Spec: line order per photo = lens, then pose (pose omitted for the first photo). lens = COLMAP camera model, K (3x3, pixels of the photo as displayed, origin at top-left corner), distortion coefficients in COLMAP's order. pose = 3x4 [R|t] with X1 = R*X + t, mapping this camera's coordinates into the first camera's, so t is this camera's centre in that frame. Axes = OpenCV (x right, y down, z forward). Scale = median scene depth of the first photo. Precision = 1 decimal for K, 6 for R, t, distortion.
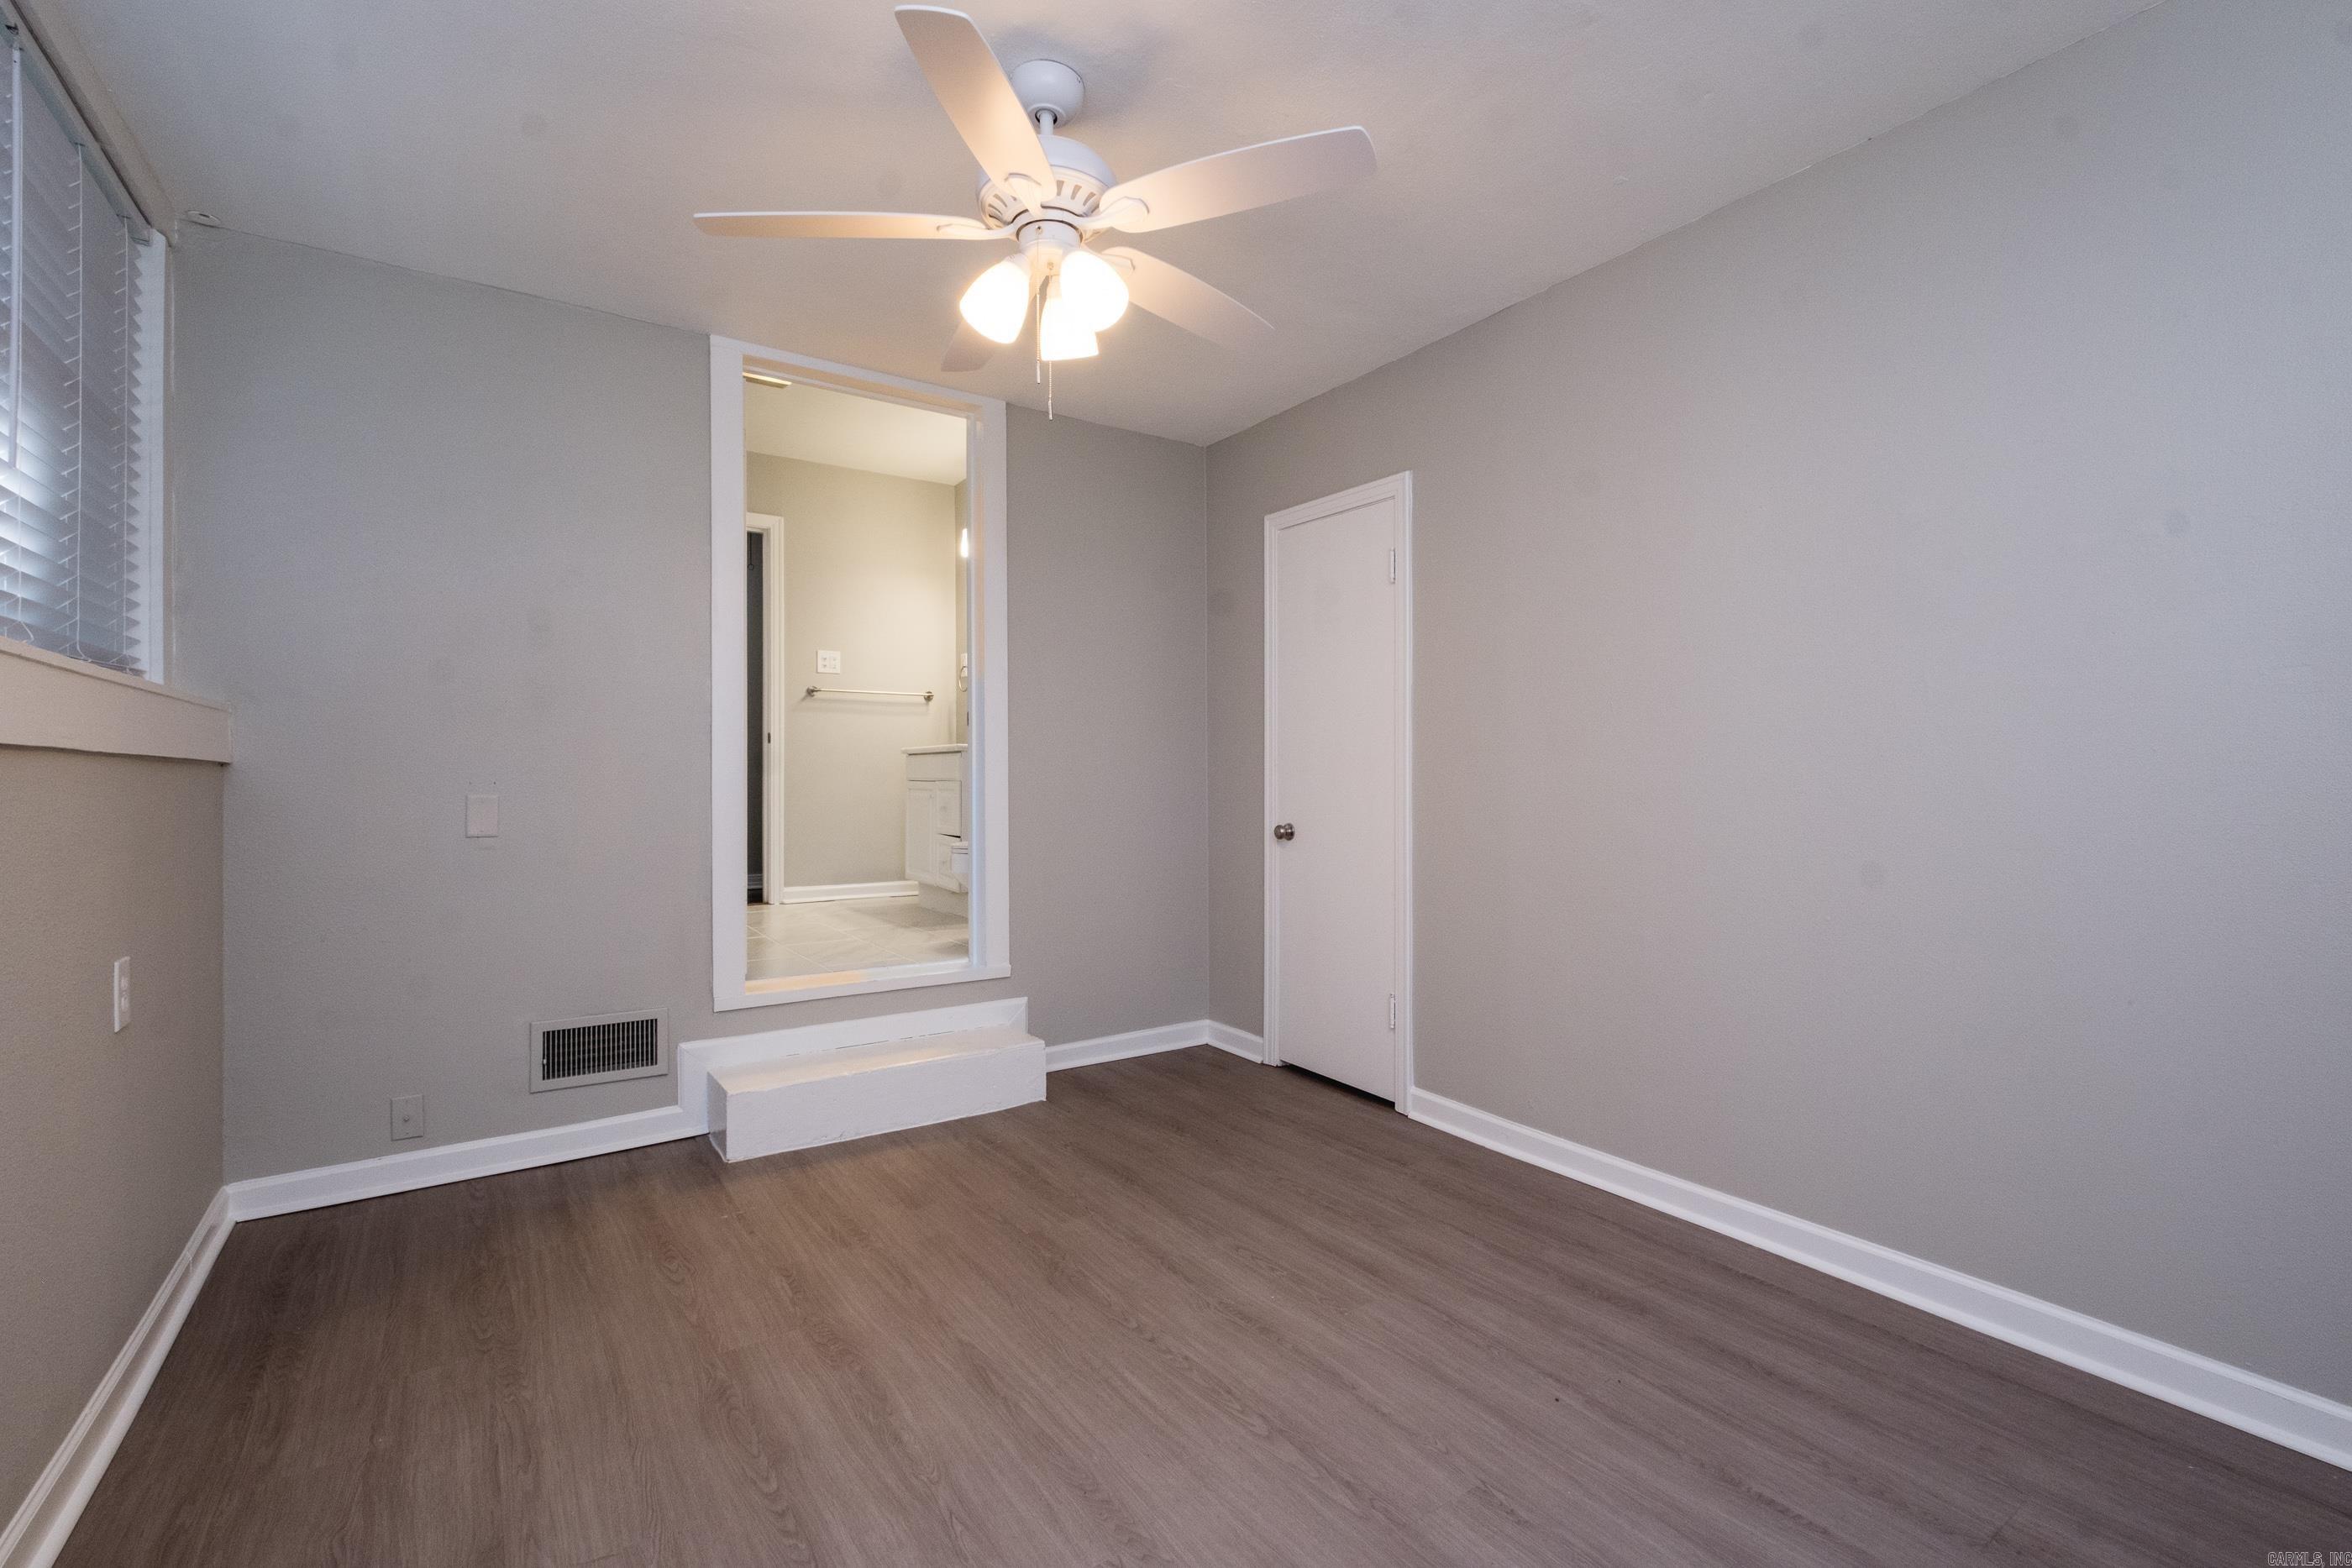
lens RADIAL K [[1026.7, 0, 1181.3], [0, 1026.7, 783.2], [0, 0, 1]] dist [-0.000508, -0.000290]
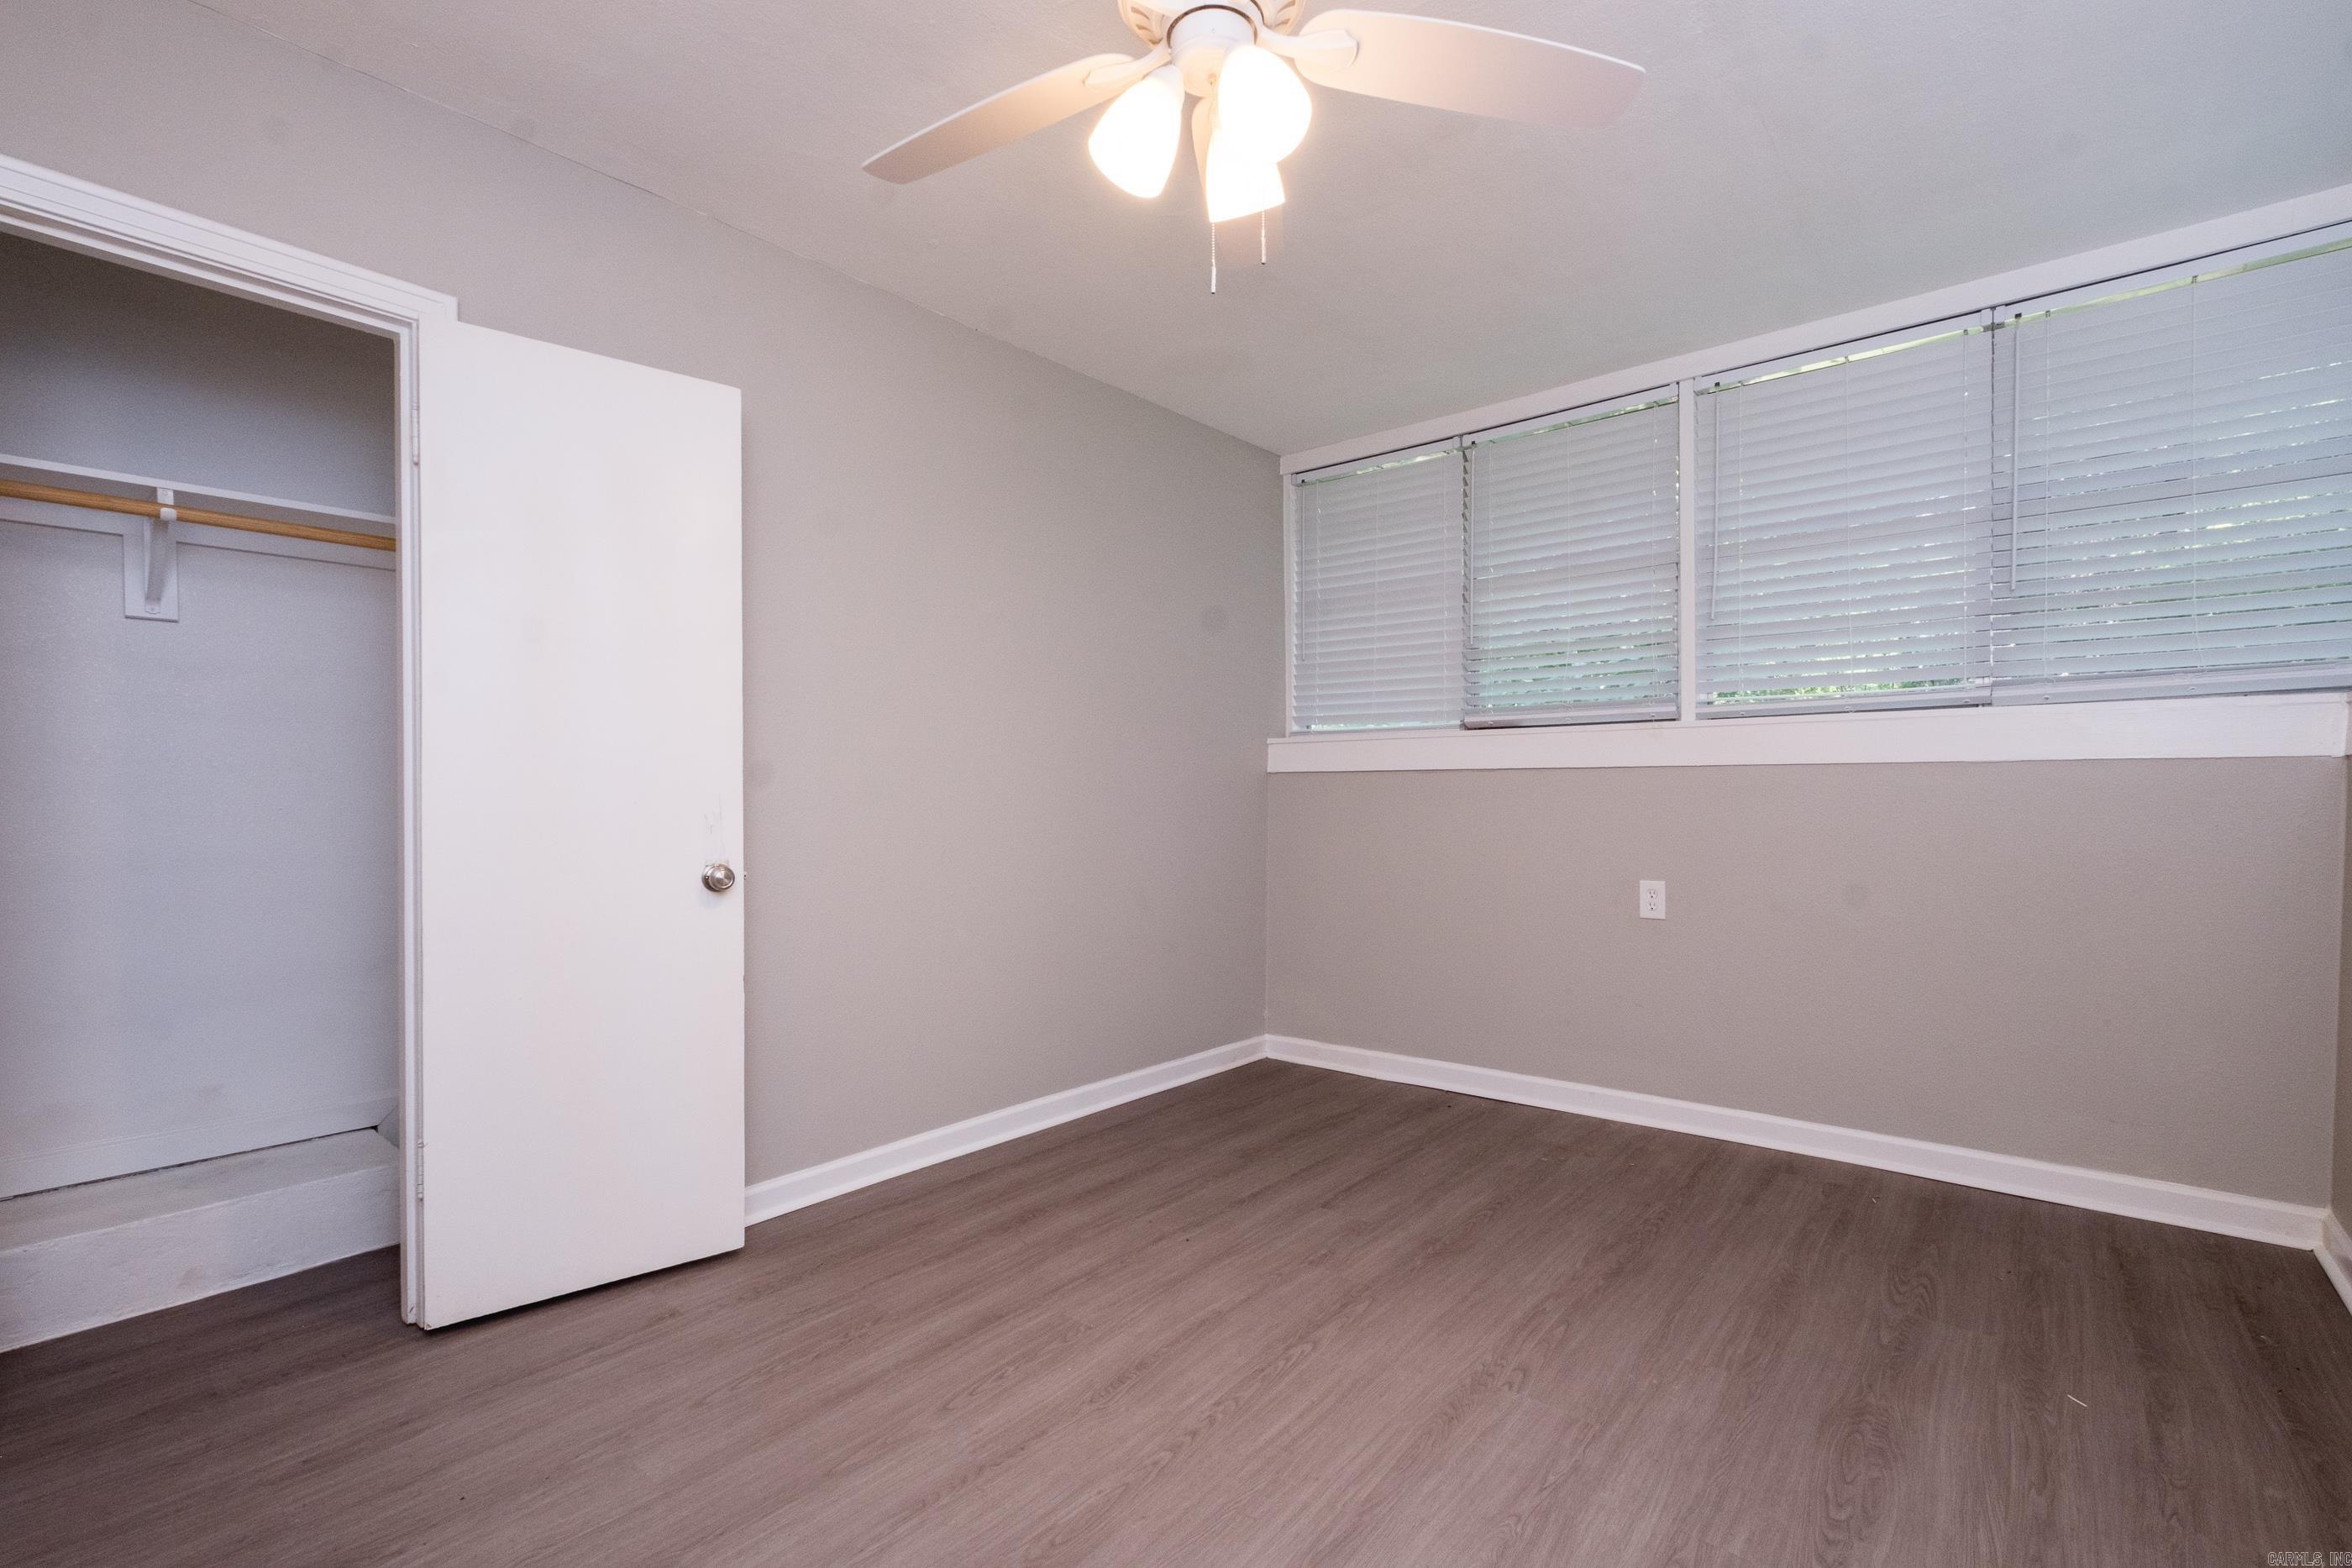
lens RADIAL K [[1026.7, 0, 1181.3], [0, 1026.7, 783.2], [0, 0, 1]] dist [-0.000508, -0.000290]
pose [[-0.259380, 0.007822, 0.965744, -0.843800], [0.012301, 0.999913, -0.004795, -0.000528], [-0.965697, 0.010636, -0.259453, 1.198477]]
